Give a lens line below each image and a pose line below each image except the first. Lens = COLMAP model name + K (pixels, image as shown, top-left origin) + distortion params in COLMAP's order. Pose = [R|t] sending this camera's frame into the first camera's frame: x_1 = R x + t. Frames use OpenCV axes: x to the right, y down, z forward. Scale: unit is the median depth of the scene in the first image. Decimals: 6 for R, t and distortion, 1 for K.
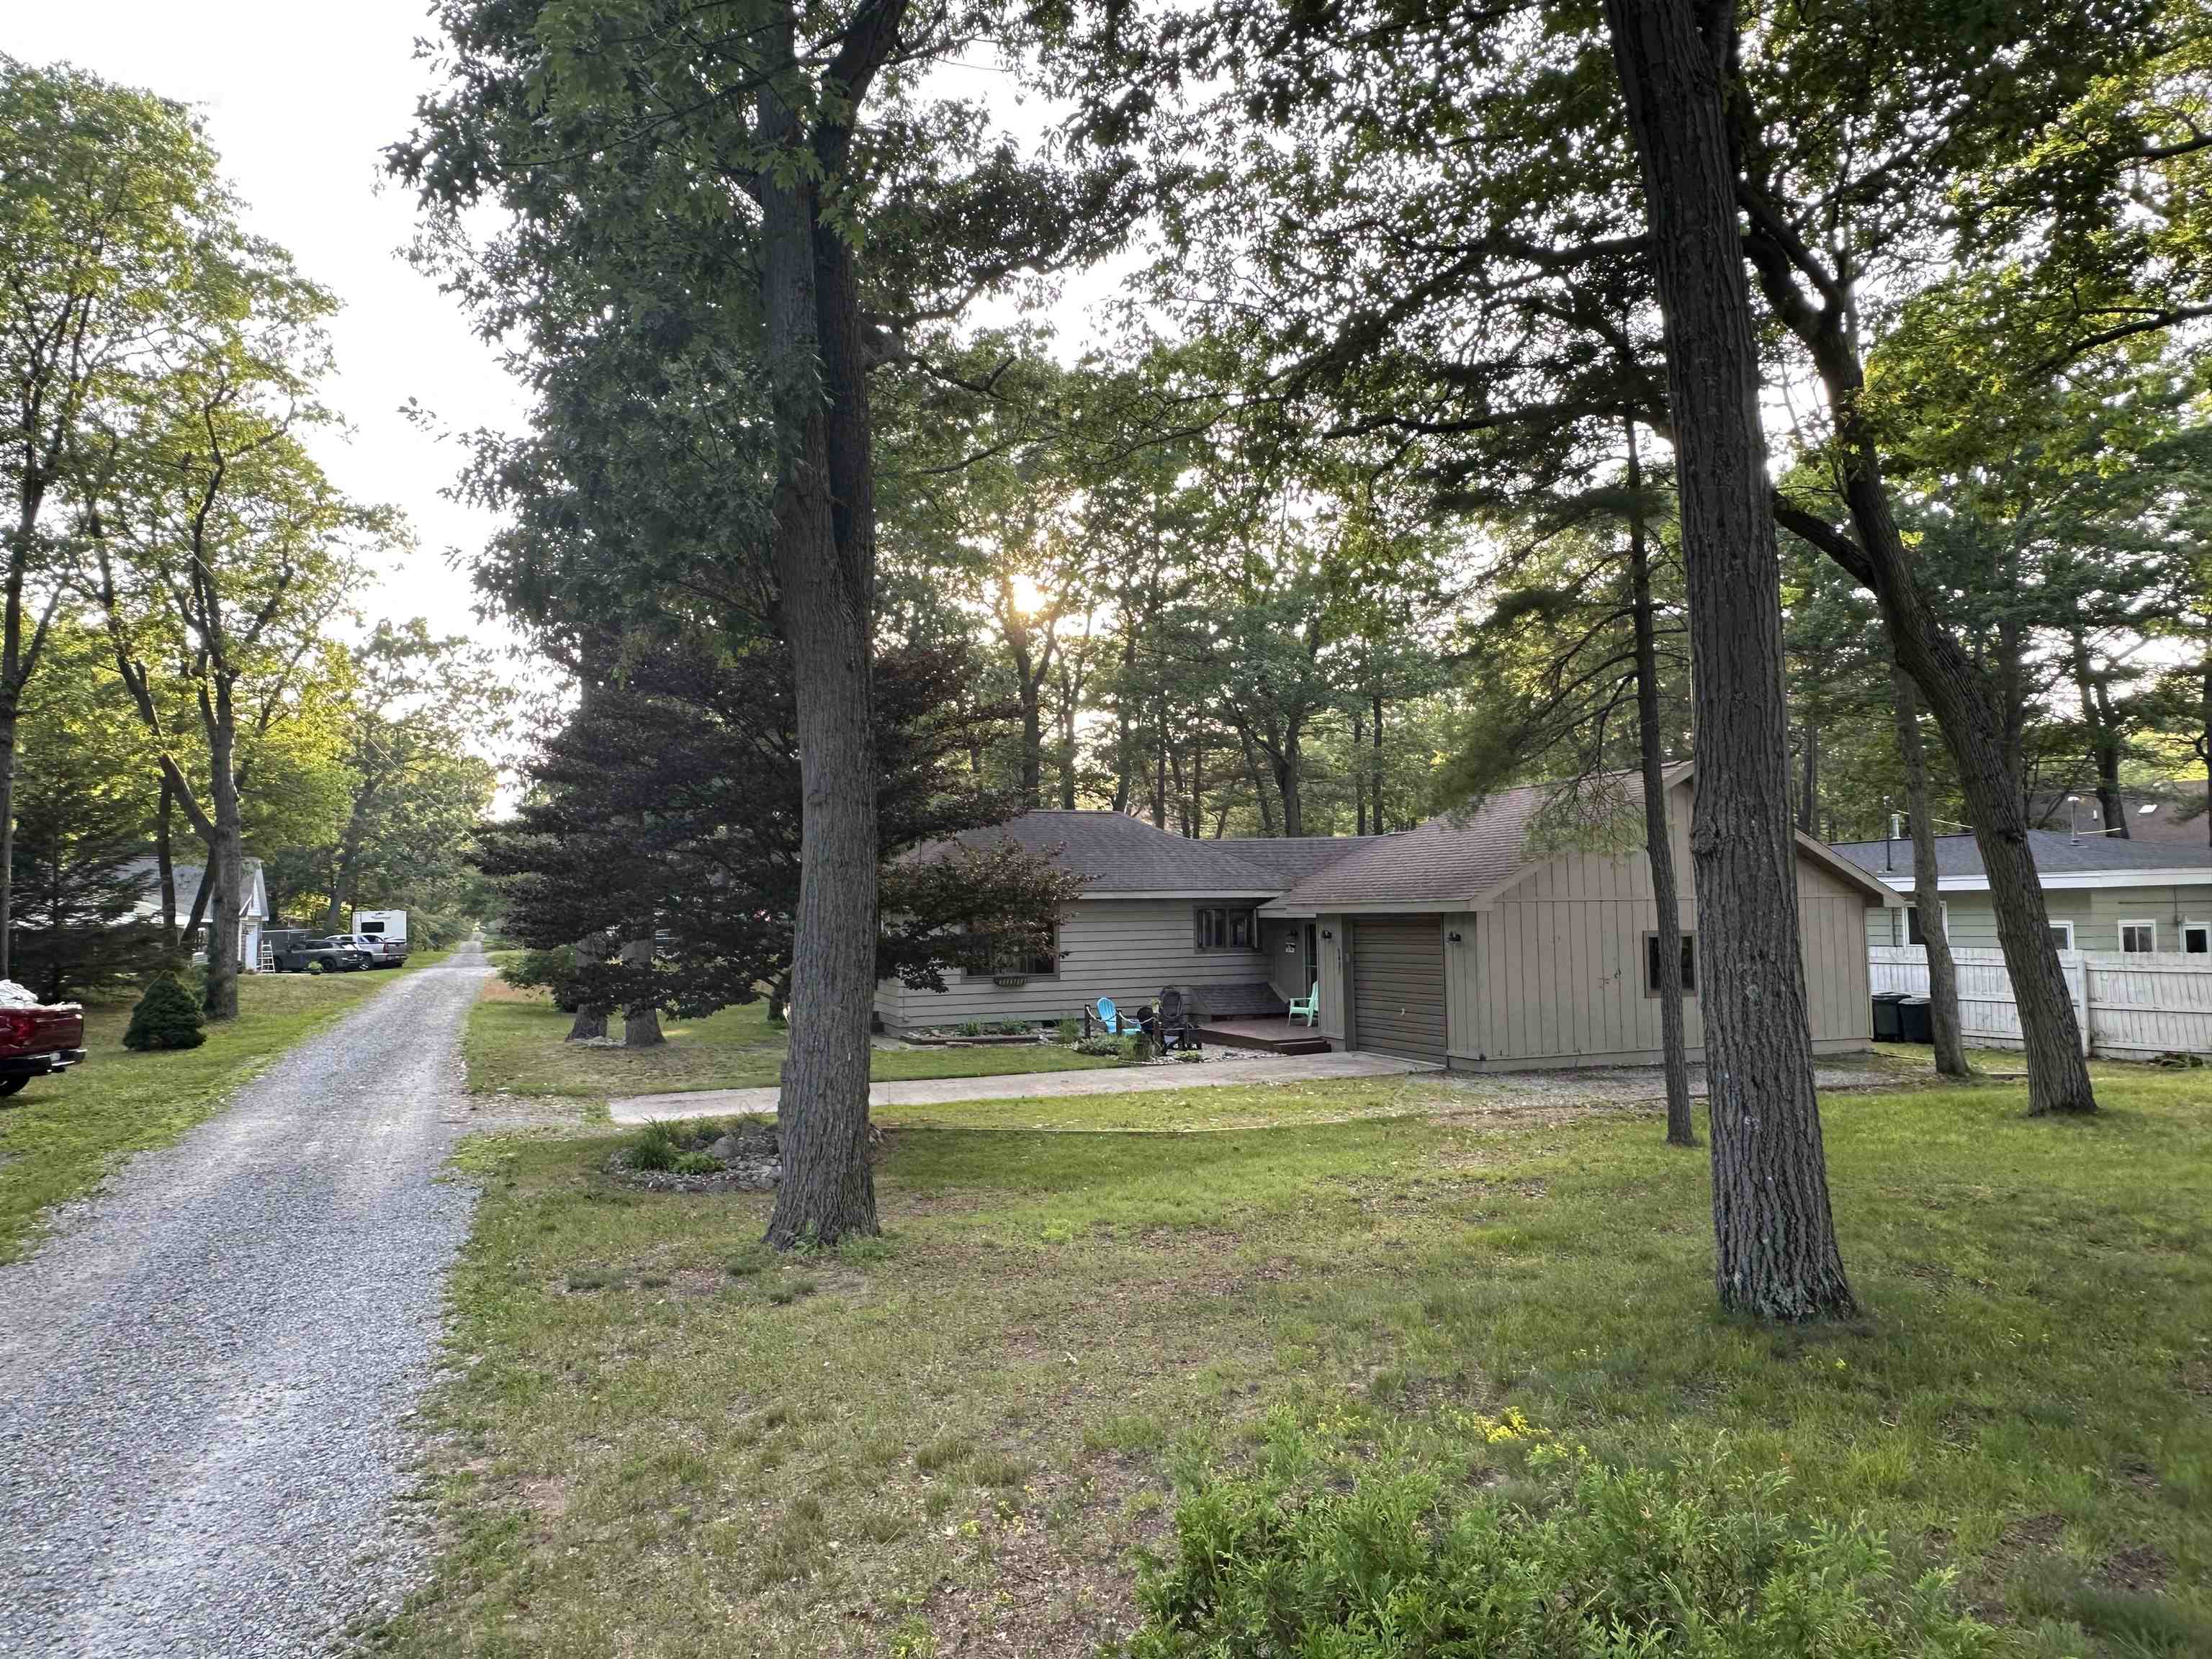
lens RADIAL K [[1497.9, 0, 1106.0], [0, 1497.9, 829.5], [0, 0, 1]] dist [0.005558, -0.000193]
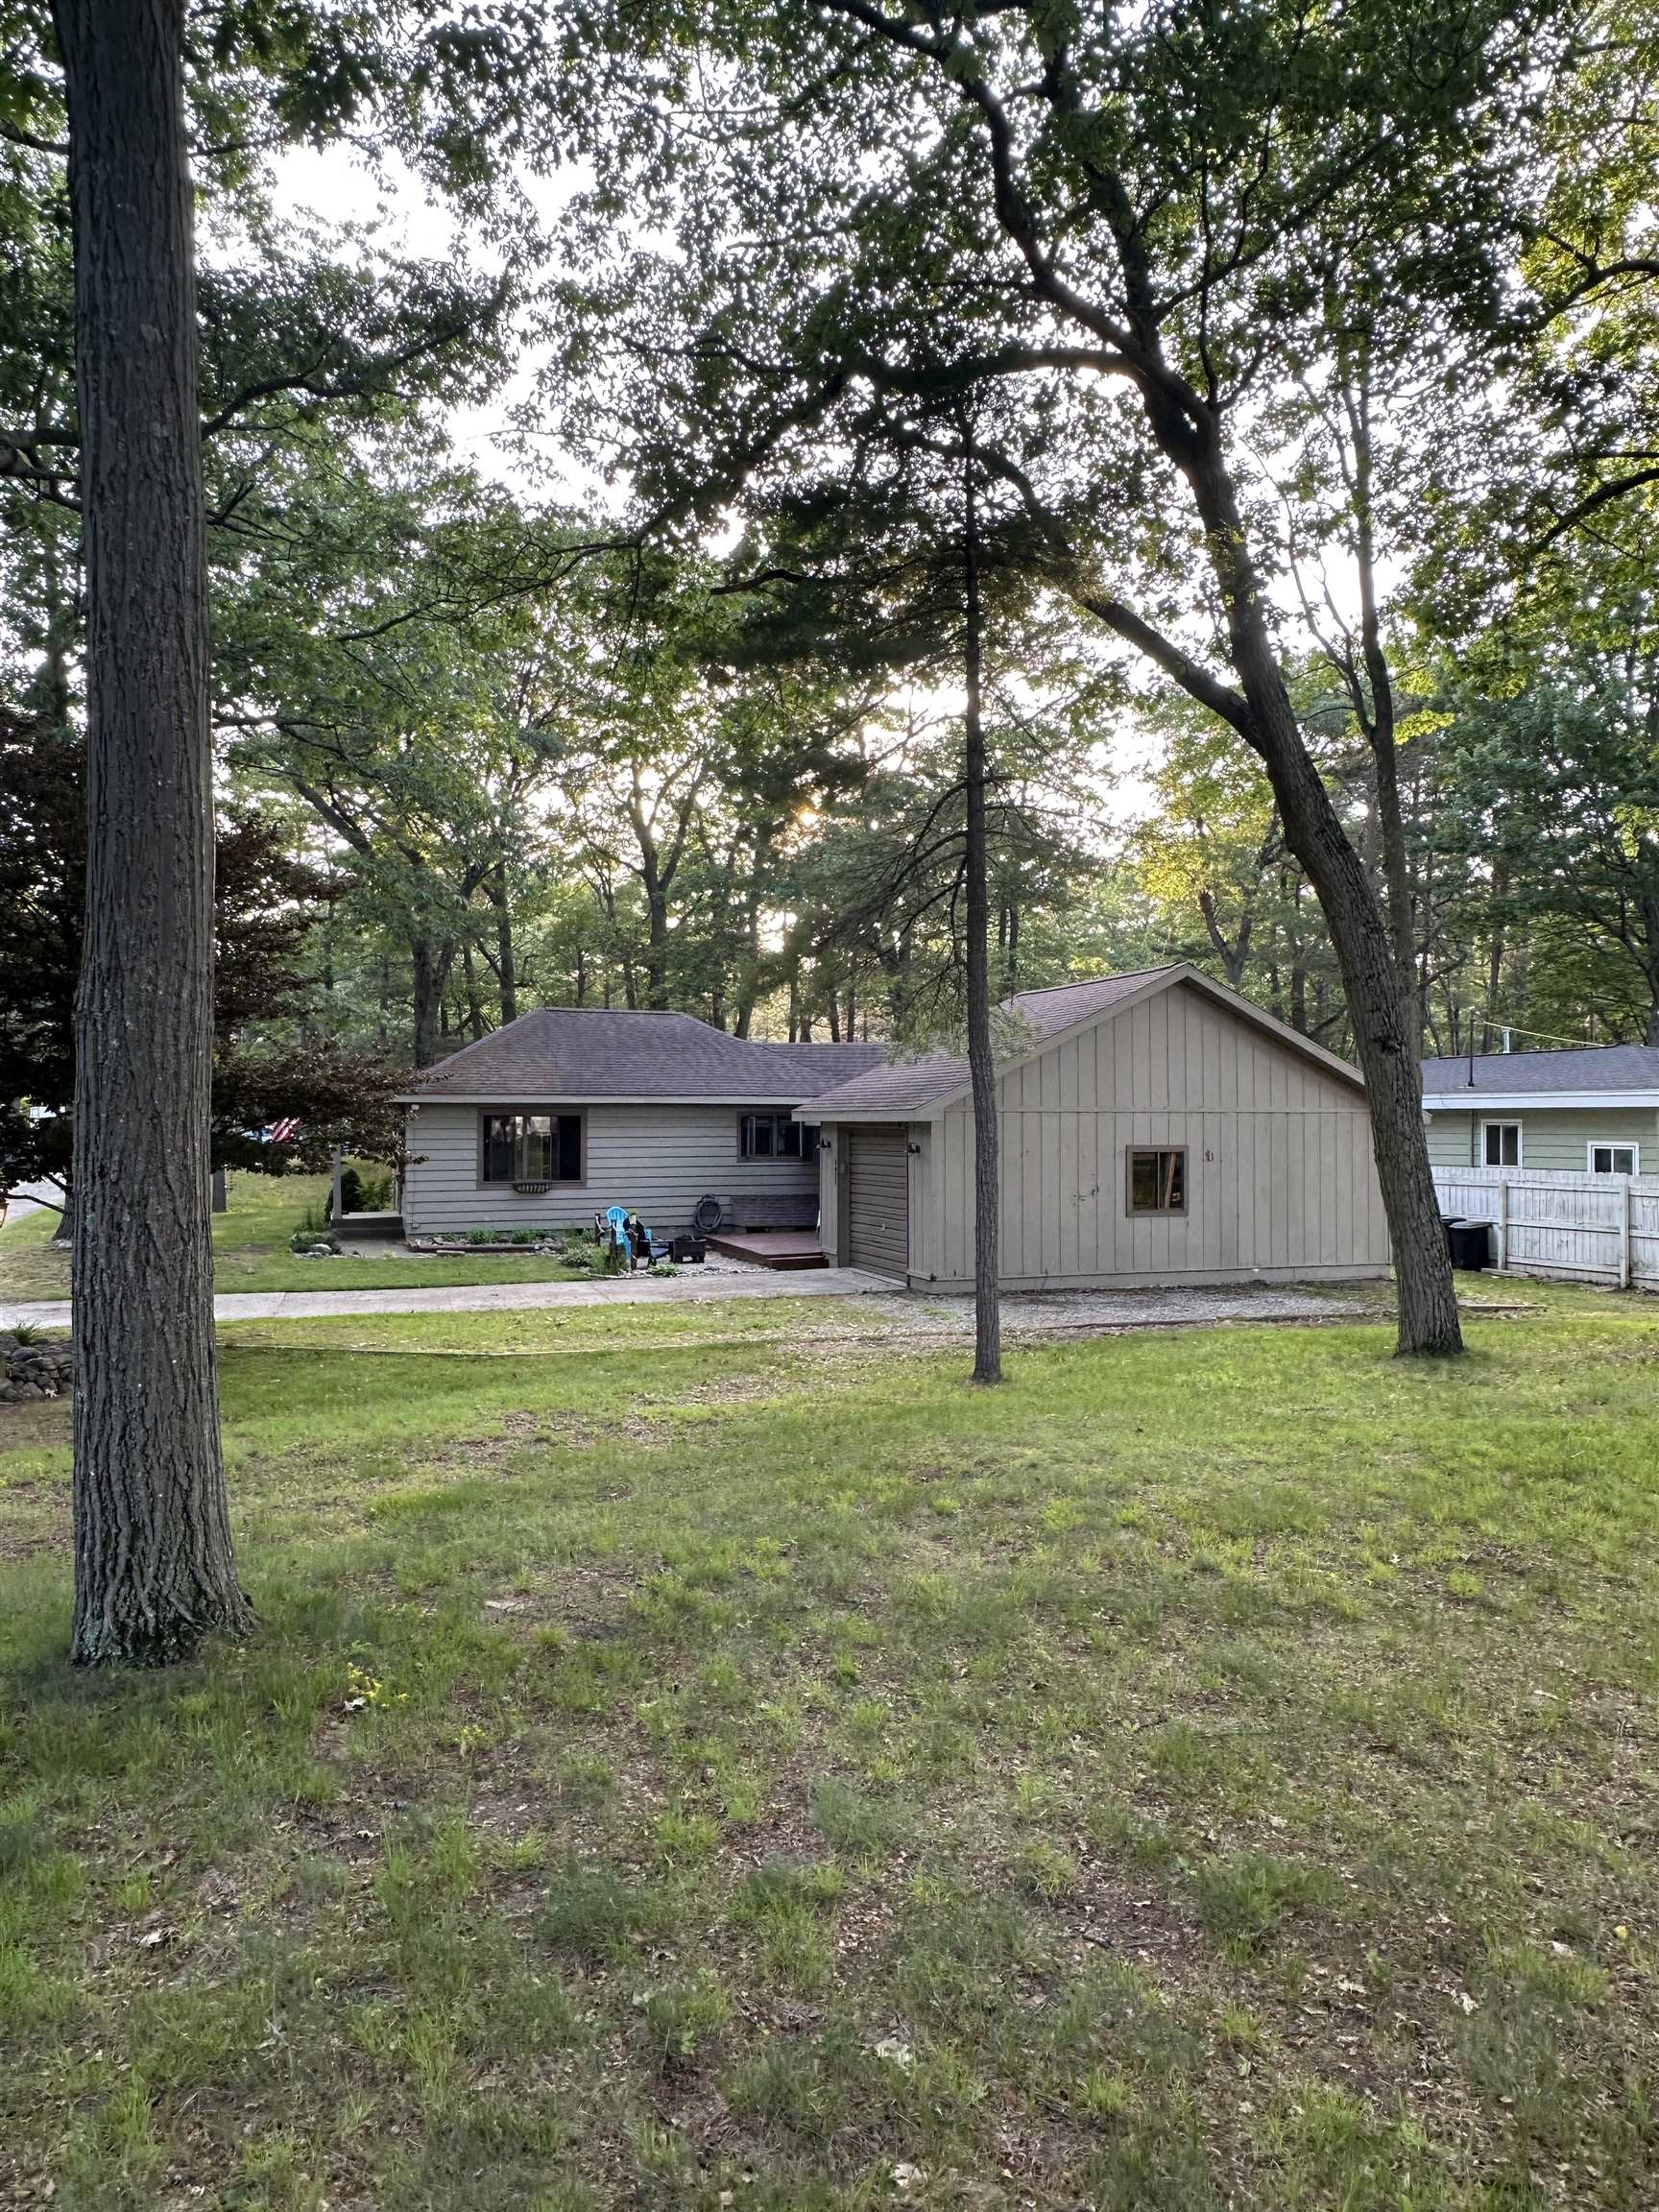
lens RADIAL K [[1497.9, 0, 829.5], [0, 1497.9, 1106.0], [0, 0, 1]] dist [0.005558, -0.000193]
pose [[0.999492, 0.015825, -0.027671, 0.204661], [-0.014564, 0.998872, 0.045197, 0.004706], [0.028355, -0.044771, 0.998595, 0.073532]]
